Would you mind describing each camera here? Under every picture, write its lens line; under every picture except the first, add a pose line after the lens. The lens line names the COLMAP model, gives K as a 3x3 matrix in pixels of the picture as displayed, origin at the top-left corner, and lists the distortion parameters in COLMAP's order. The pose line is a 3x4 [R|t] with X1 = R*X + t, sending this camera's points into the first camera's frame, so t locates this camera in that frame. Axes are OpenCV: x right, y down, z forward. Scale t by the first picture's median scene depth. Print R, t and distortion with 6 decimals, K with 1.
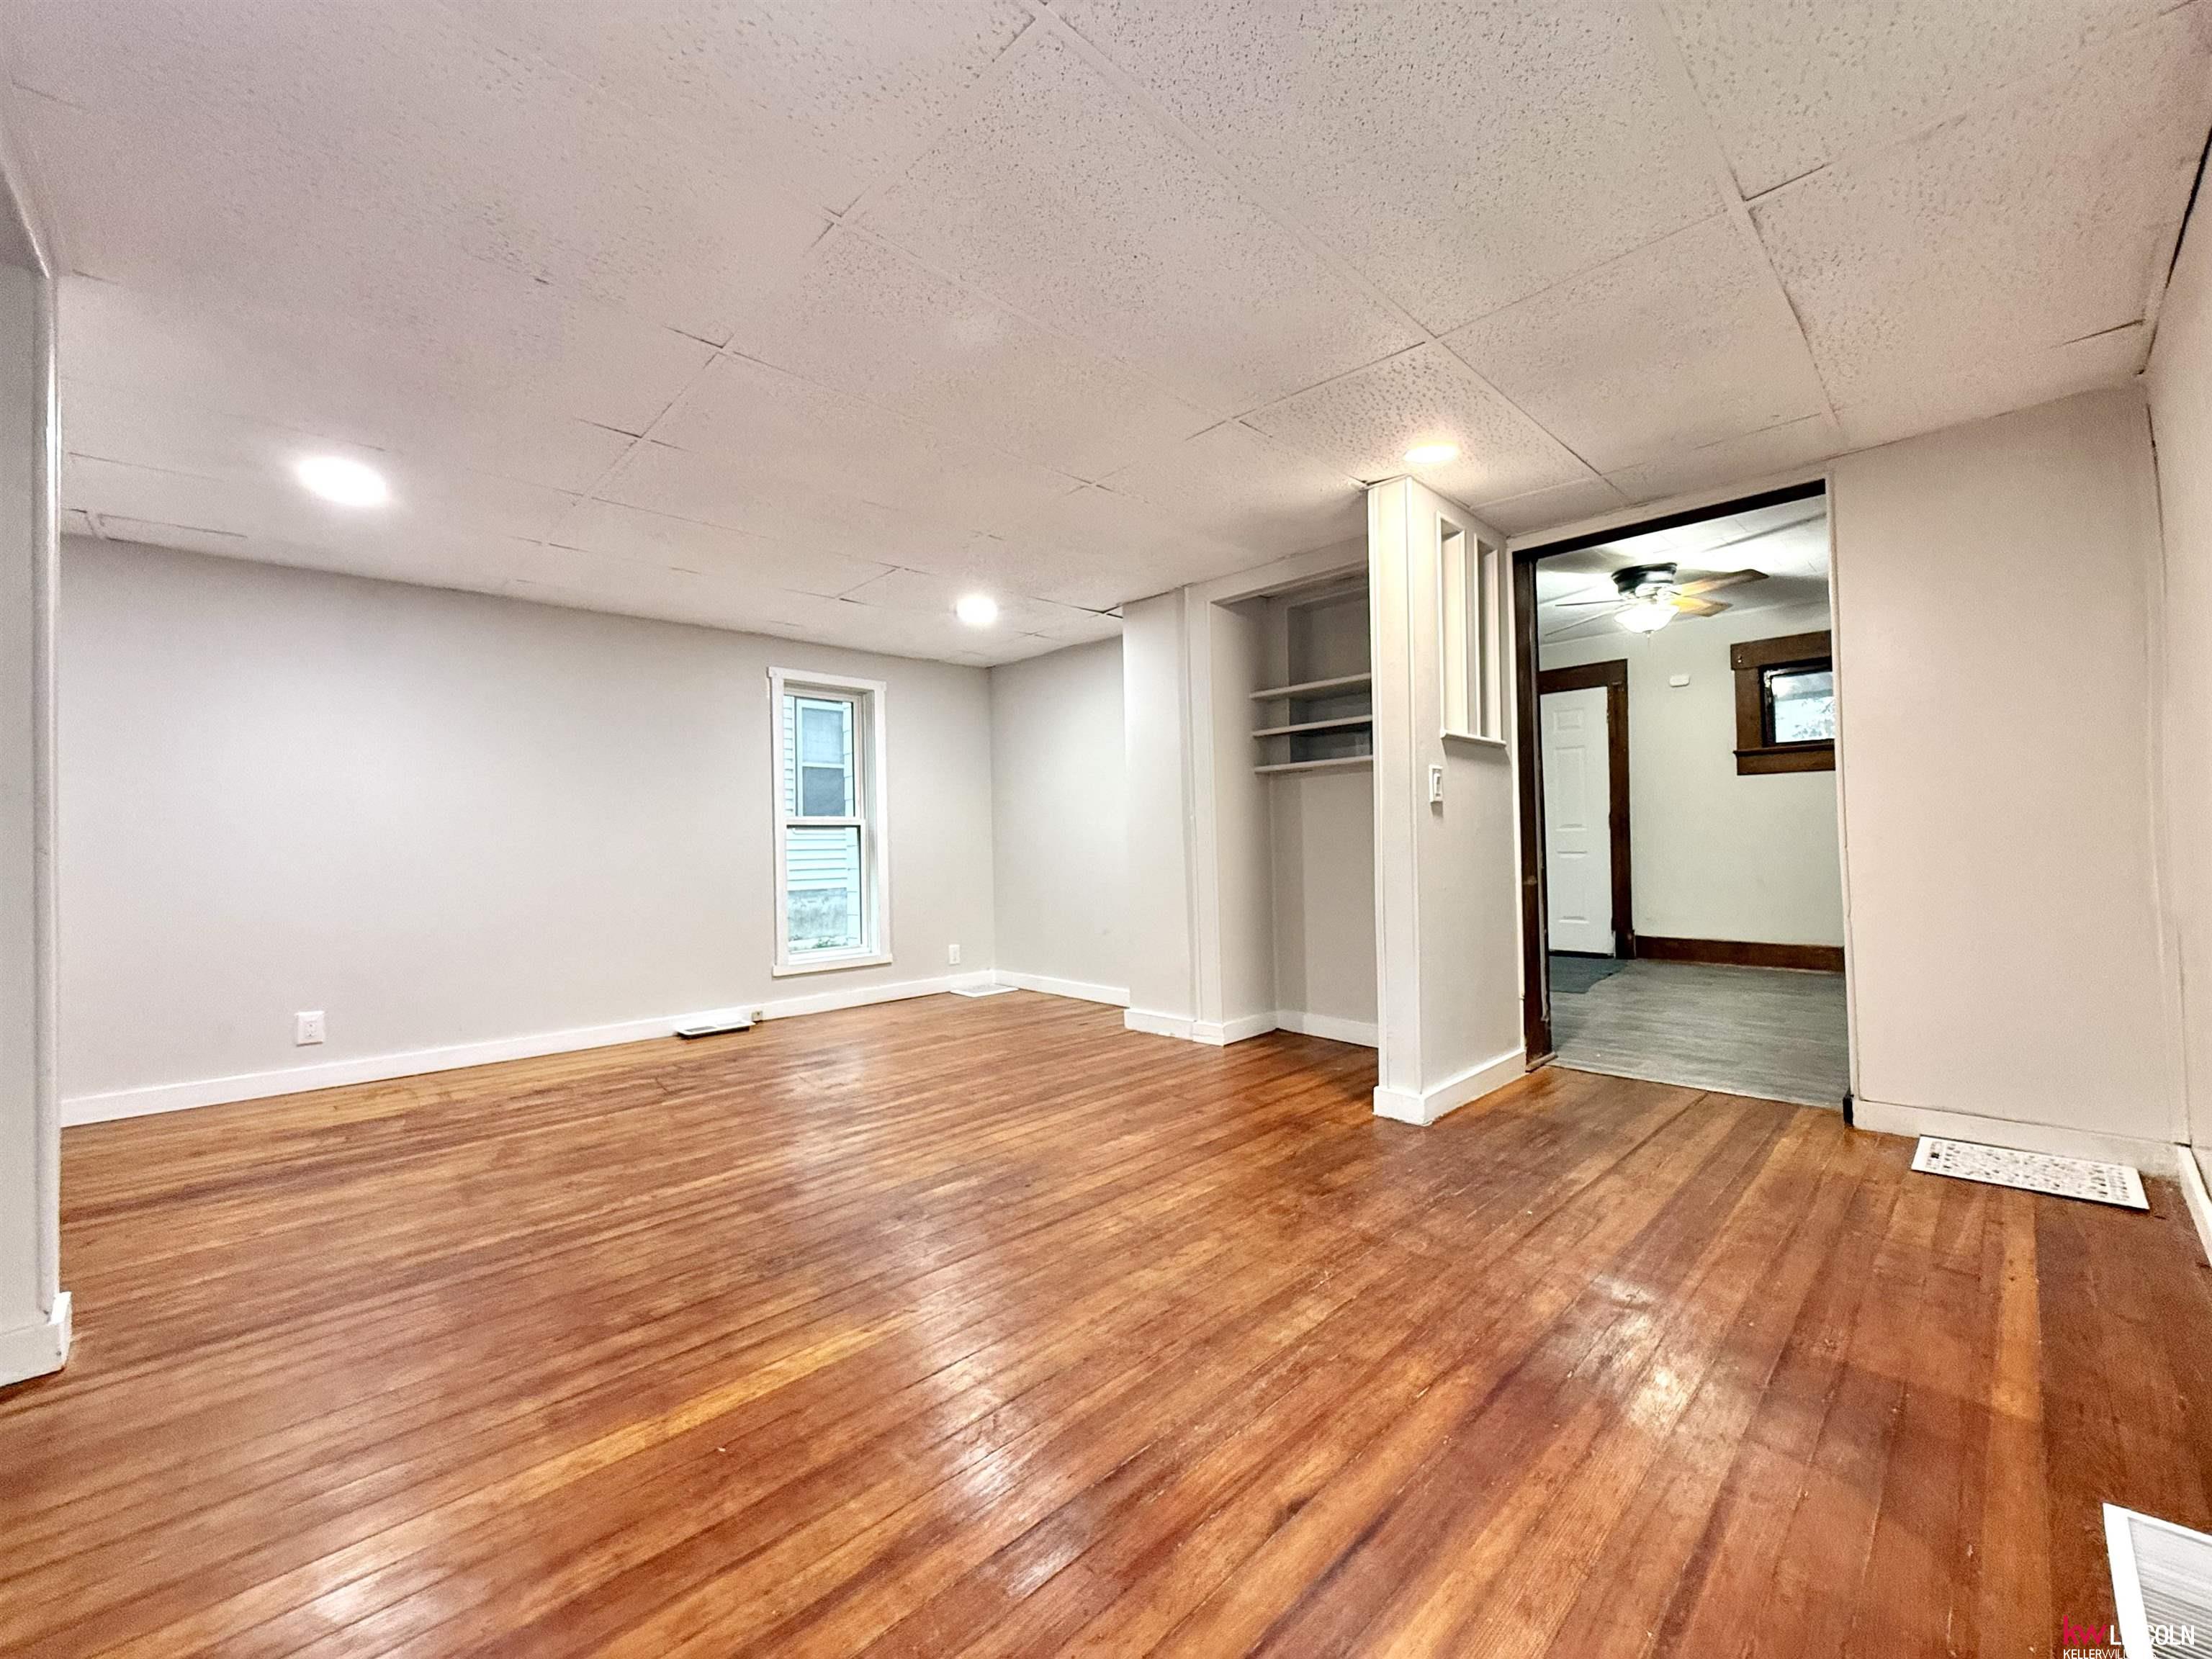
lens RADIAL K [[882.9, 0, 1101.4], [0, 882.9, 828.4], [0, 0, 1]] dist [-0.000645, -0.000113]
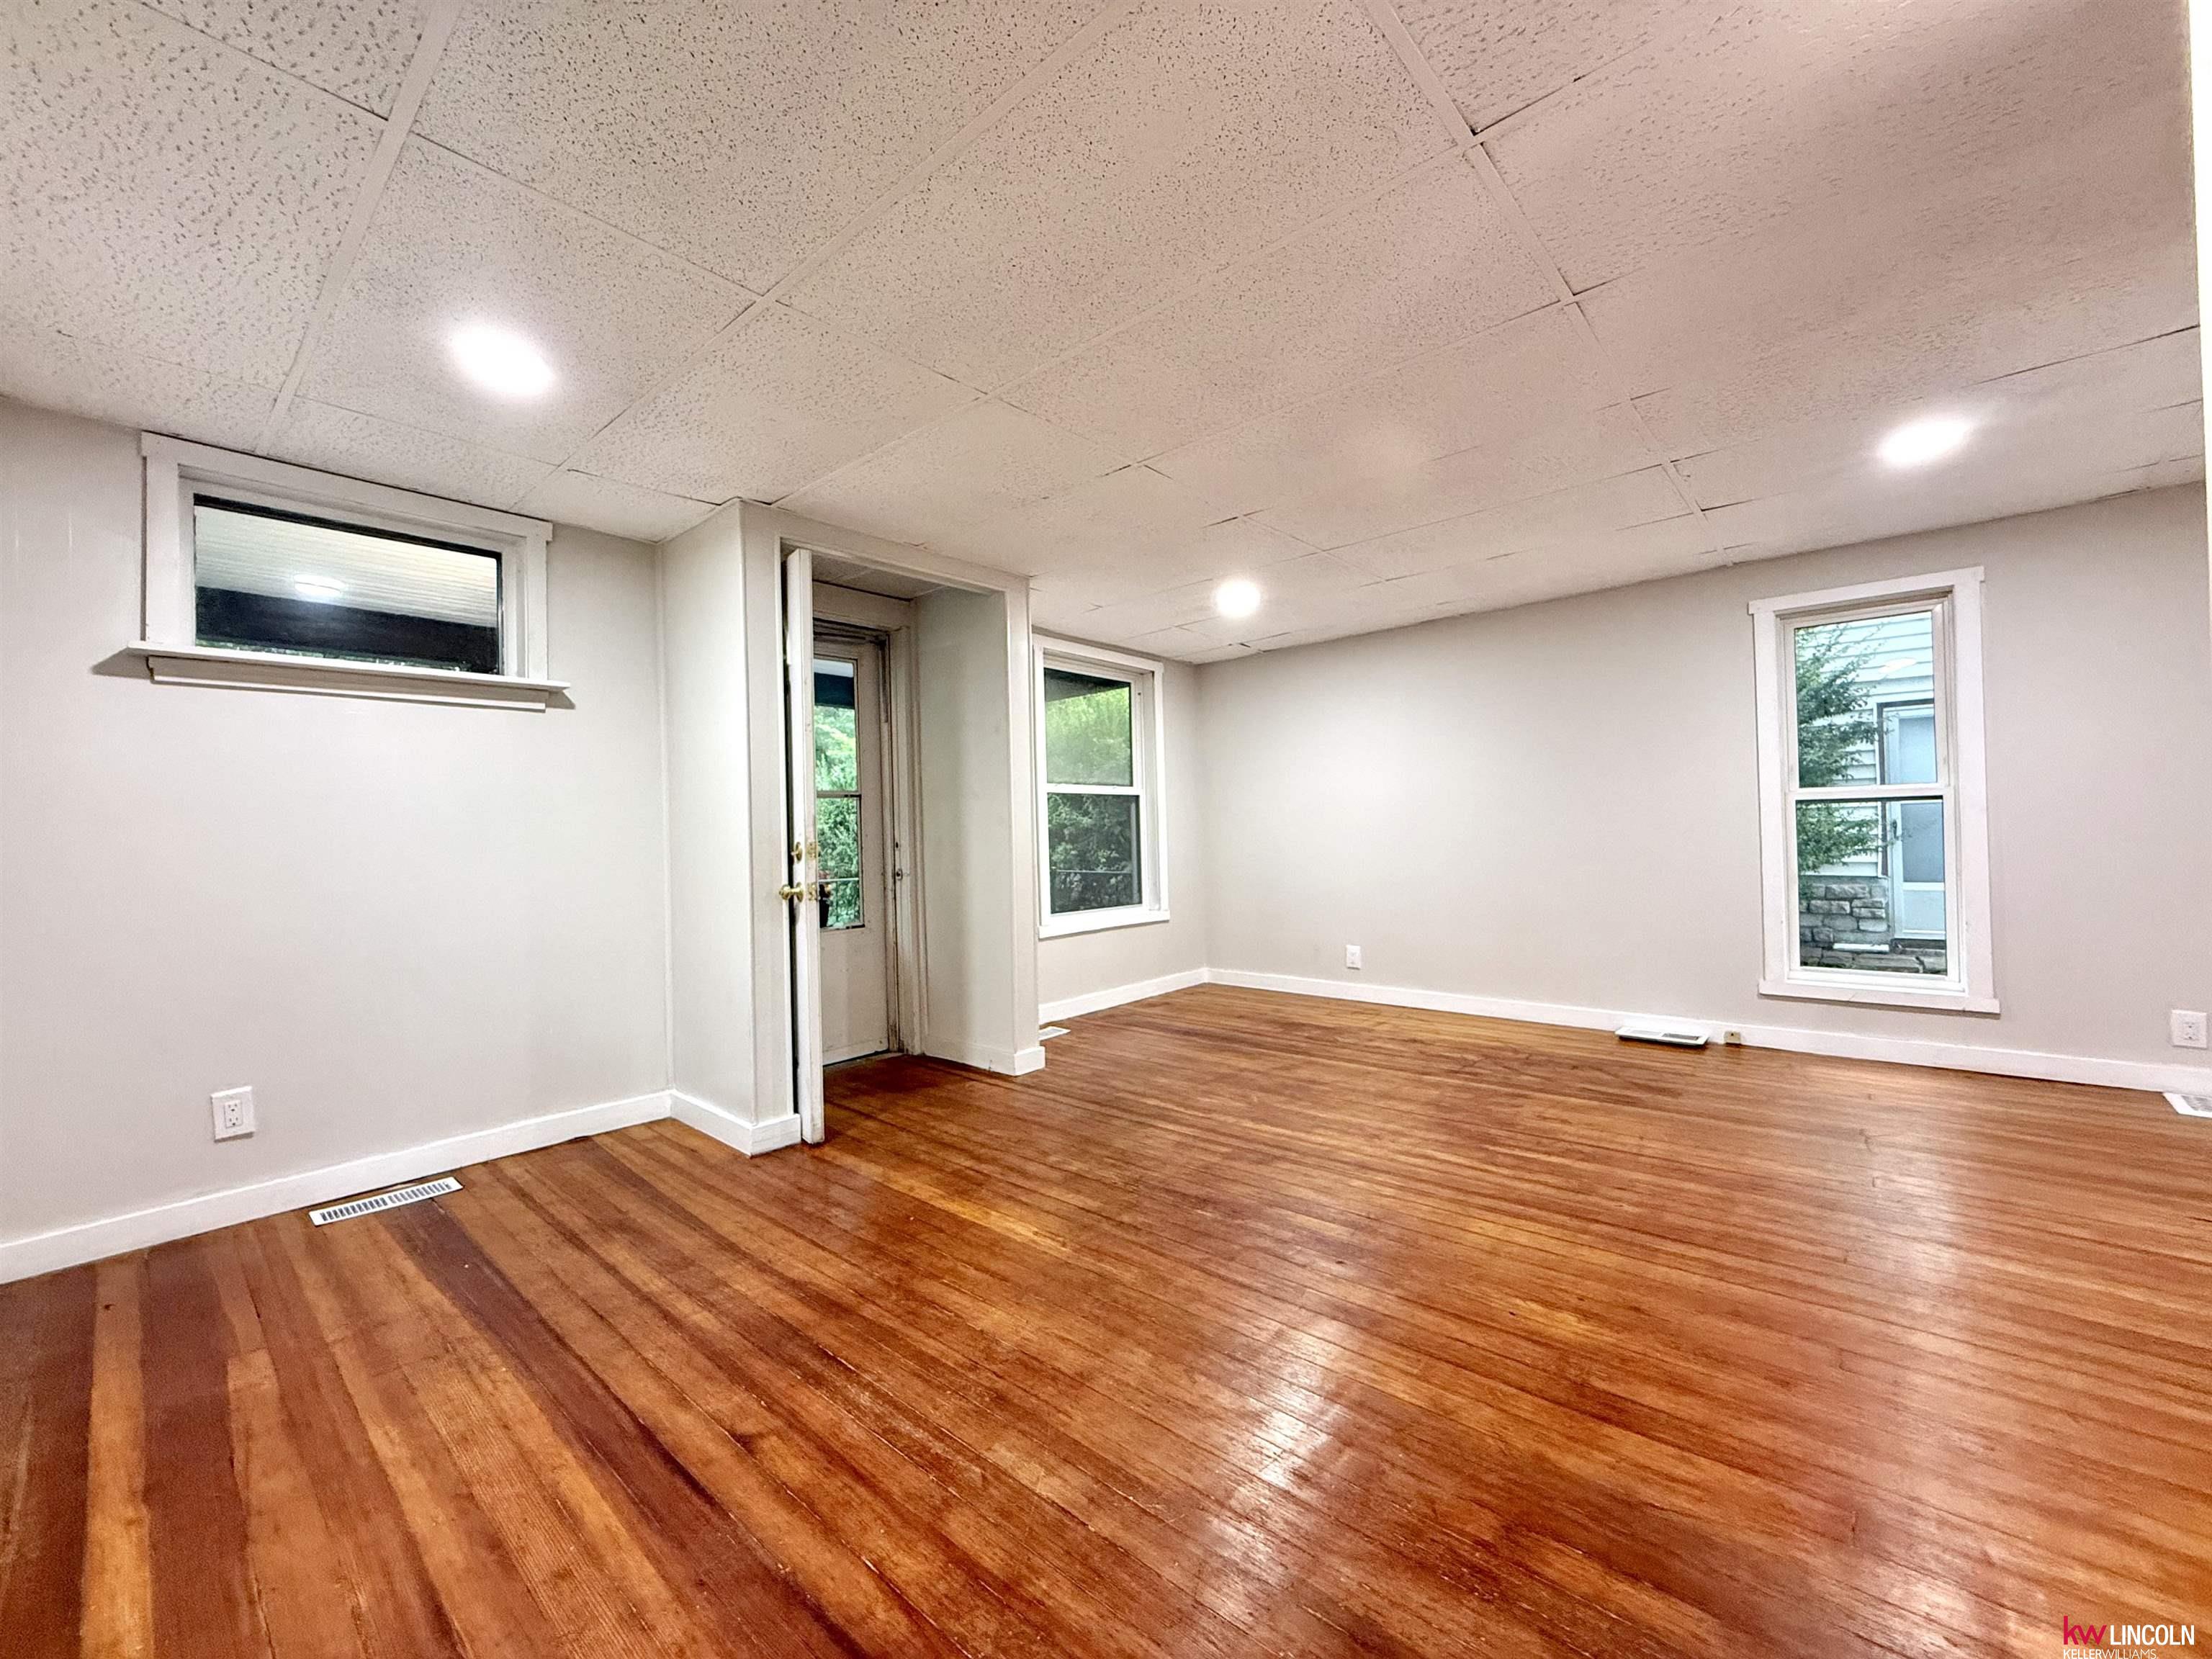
lens RADIAL K [[880.4, 0, 1108.1], [0, 880.4, 832.1], [0, 0, 1]] dist [-0.004382, 0.000171]
pose [[0.084808, 0.016853, -0.996255, 0.670518], [0.039819, 0.999001, 0.020289, -0.030248], [0.995601, -0.041390, 0.084052, 0.666266]]
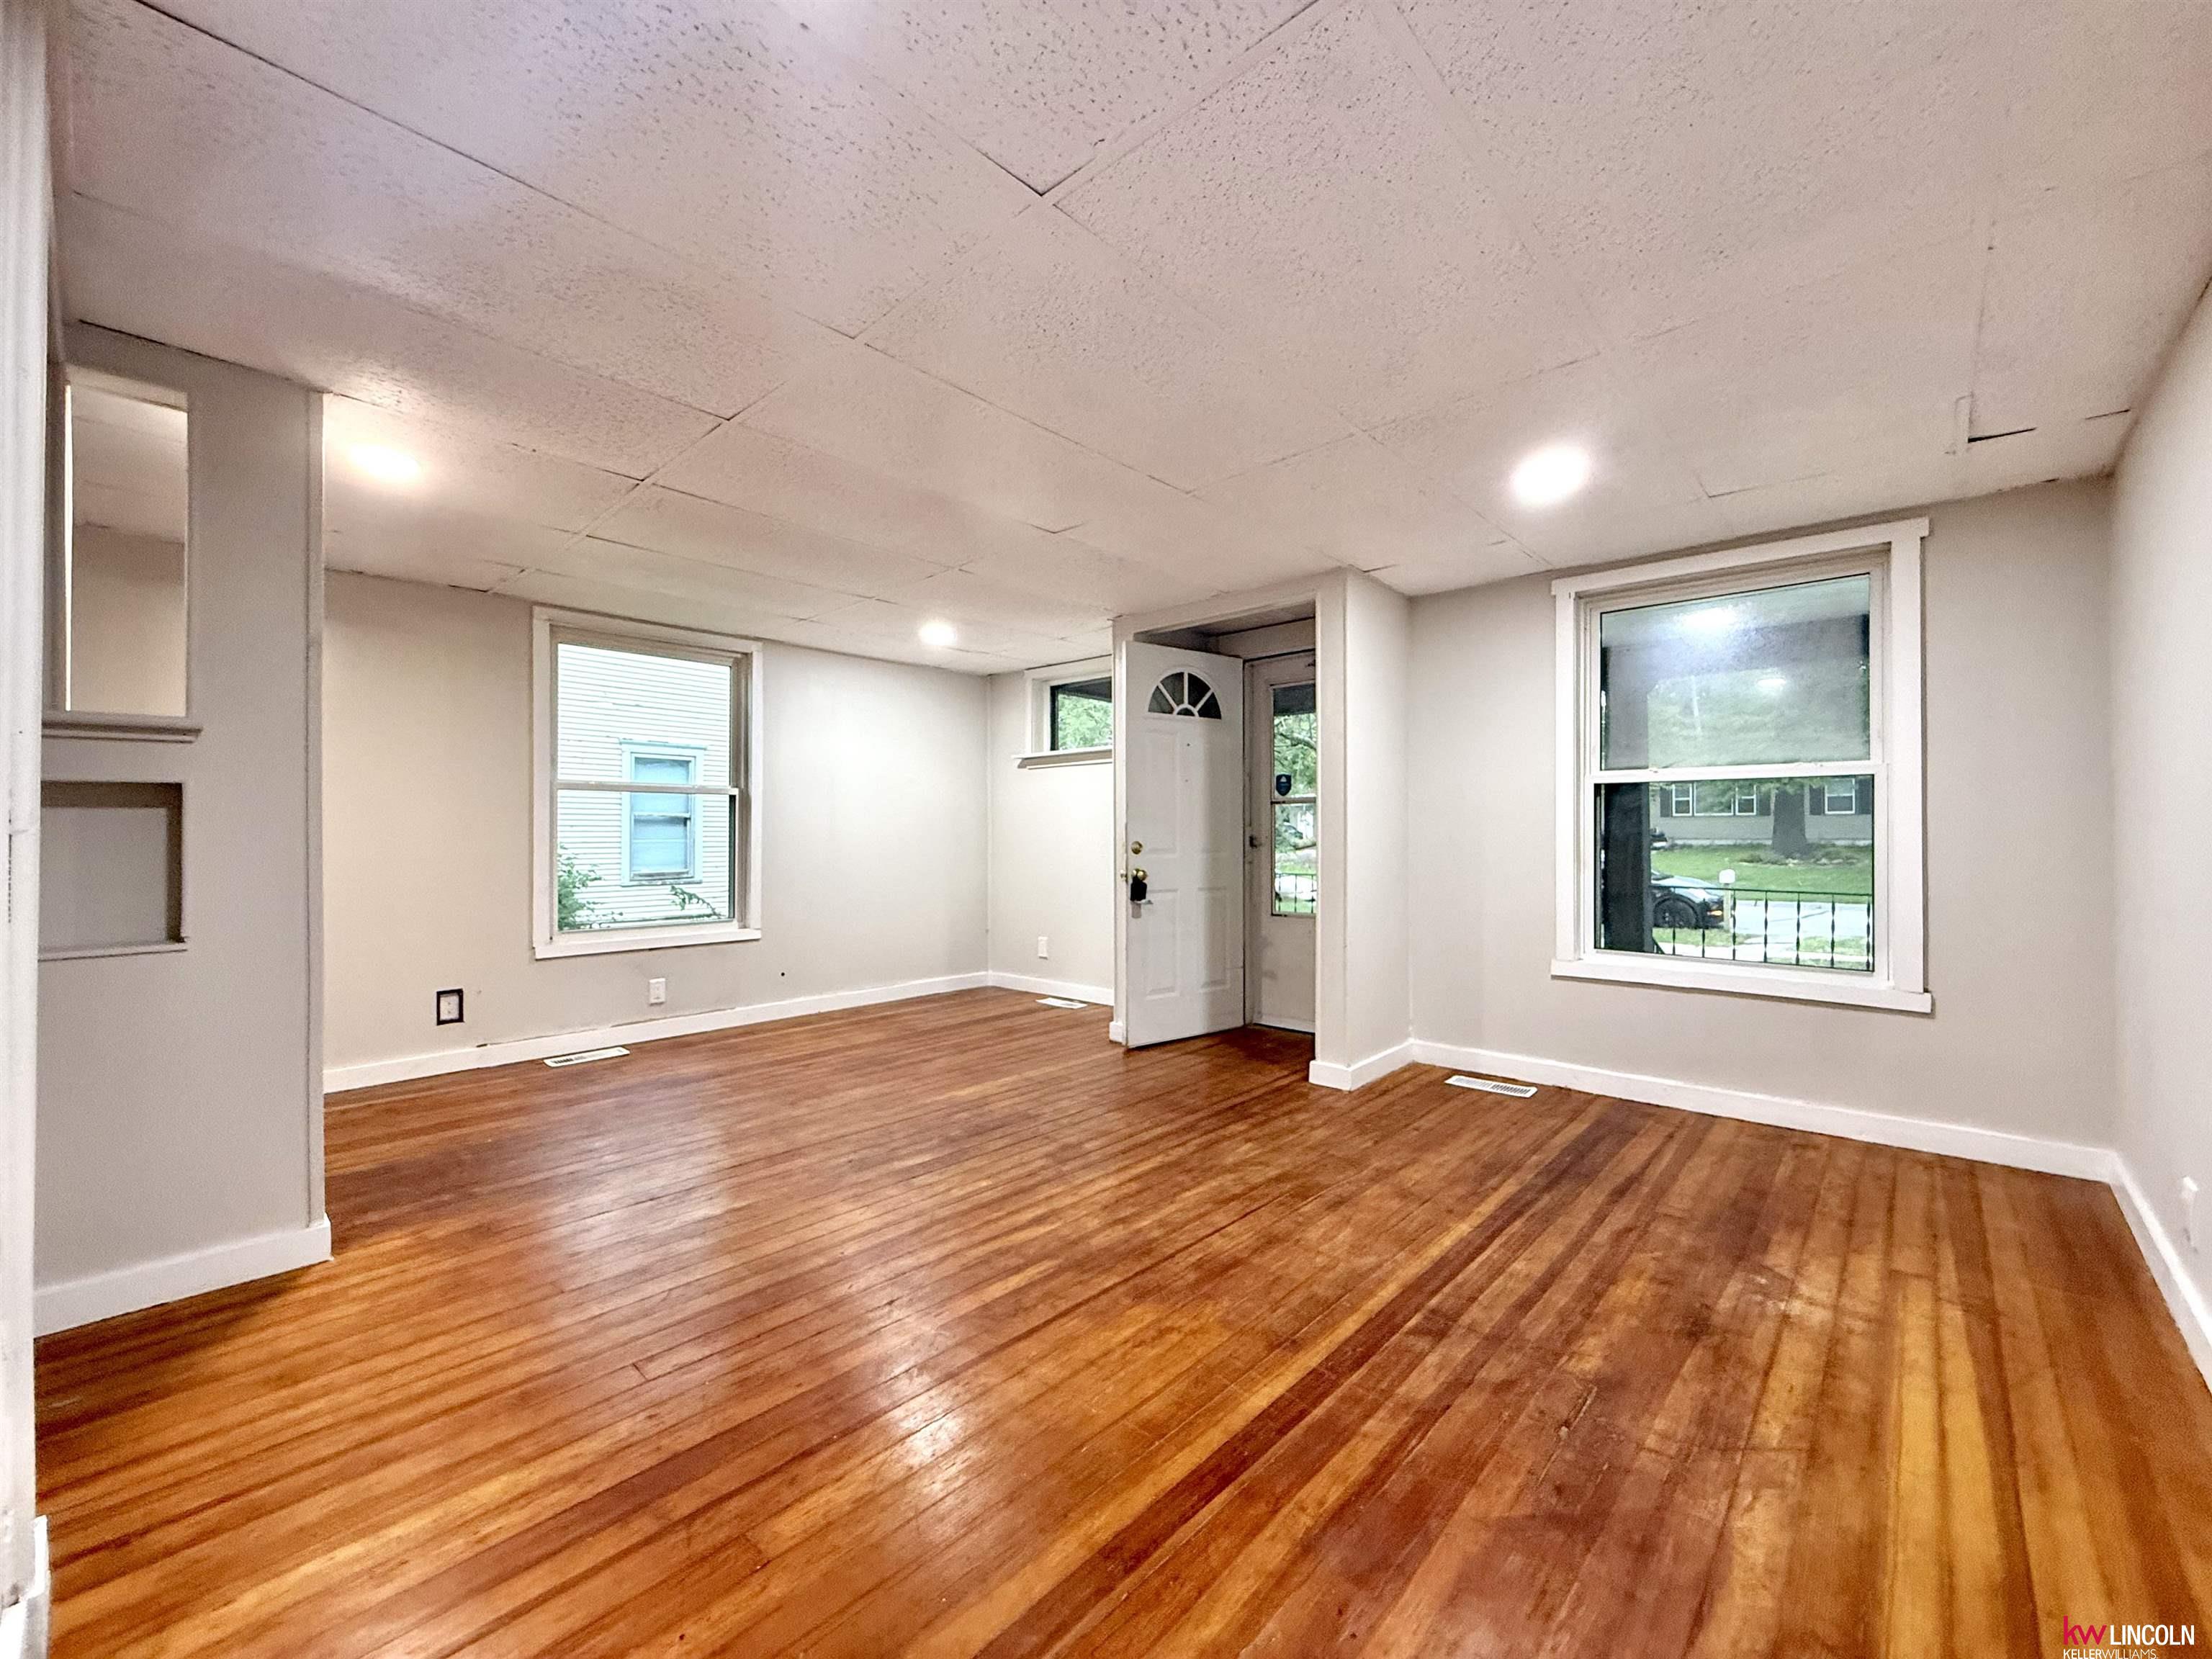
lens RADIAL K [[888.8, 0, 1093.9], [0, 888.8, 834.7], [0, 0, 1]] dist [0.000140, 0.000016]
pose [[-0.998291, 0.022005, -0.054142, -0.321247], [0.022732, 0.999659, -0.012844, -0.002285], [0.053841, -0.014053, -0.998451, 2.015067]]
